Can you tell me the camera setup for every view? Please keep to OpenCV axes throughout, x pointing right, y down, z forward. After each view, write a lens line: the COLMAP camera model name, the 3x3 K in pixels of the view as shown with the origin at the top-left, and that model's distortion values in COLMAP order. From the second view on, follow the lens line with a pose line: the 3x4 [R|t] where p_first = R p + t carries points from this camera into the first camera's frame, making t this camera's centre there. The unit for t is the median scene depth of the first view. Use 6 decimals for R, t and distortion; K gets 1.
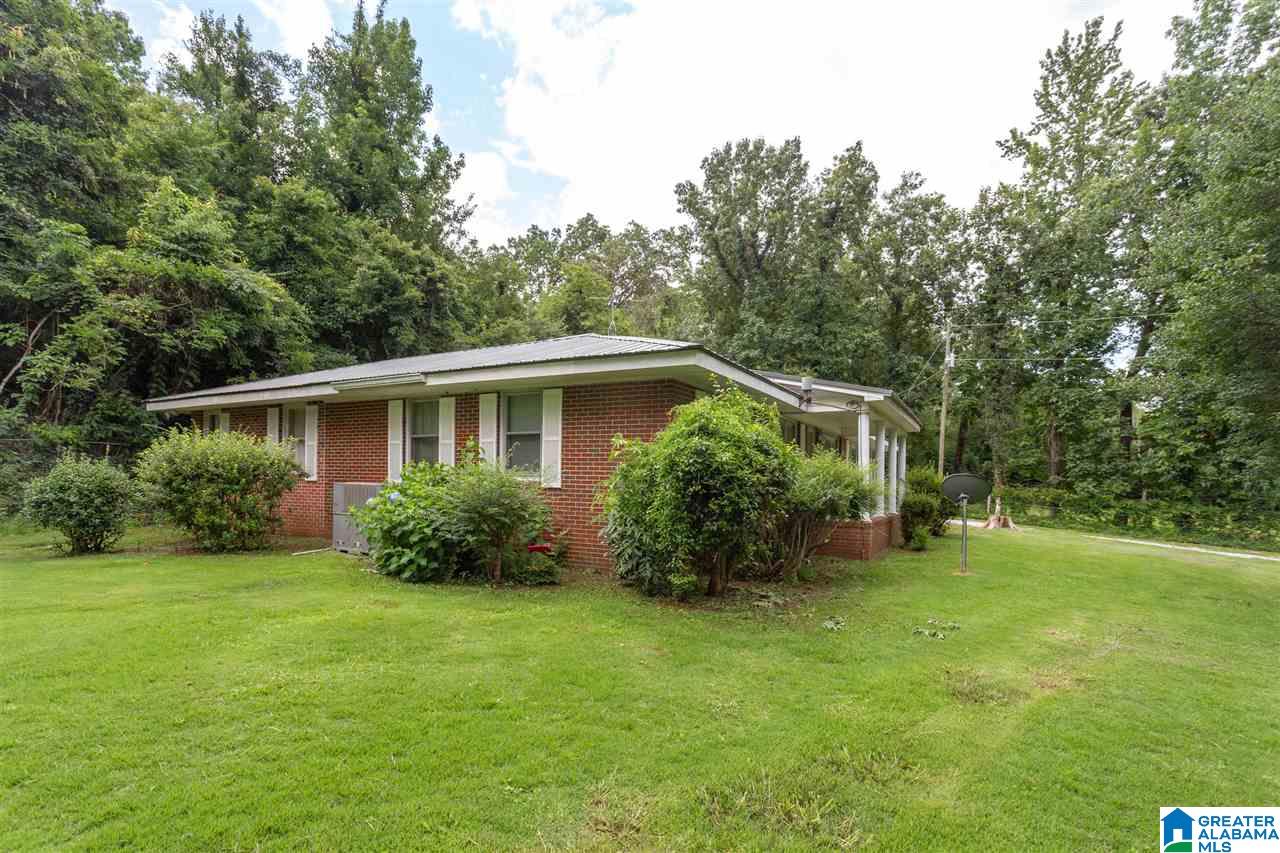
lens RADIAL K [[616.6, 0, 641.7], [0, 616.6, 441.3], [0, 0, 1]] dist [0.023211, 0.000486]
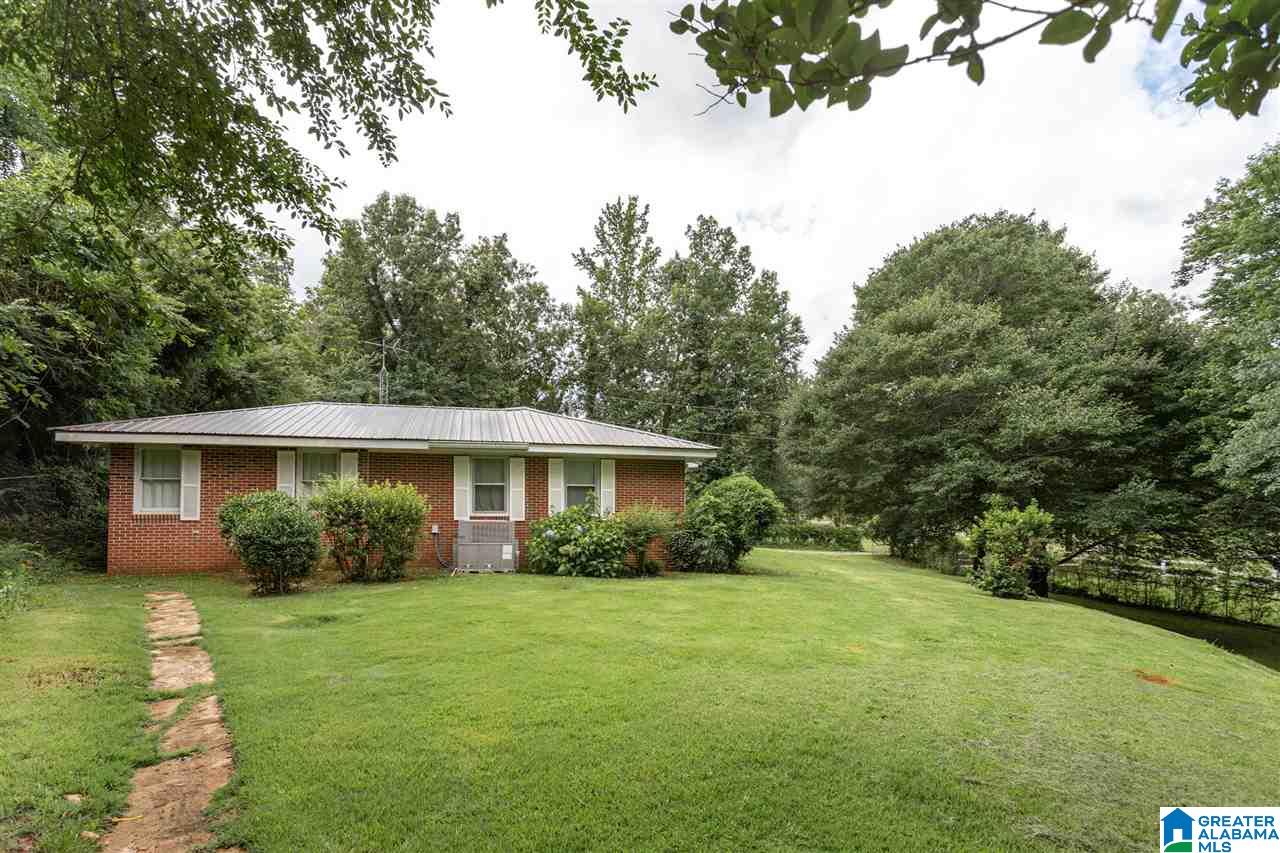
lens RADIAL K [[616.6, 0, 641.7], [0, 616.6, 441.3], [0, 0, 1]] dist [0.023211, 0.000486]
pose [[0.716037, 0.051443, 0.696164, -0.259762], [-0.015440, 0.998204, -0.057882, -0.006914], [-0.697891, 0.030697, 0.715545, -0.040291]]
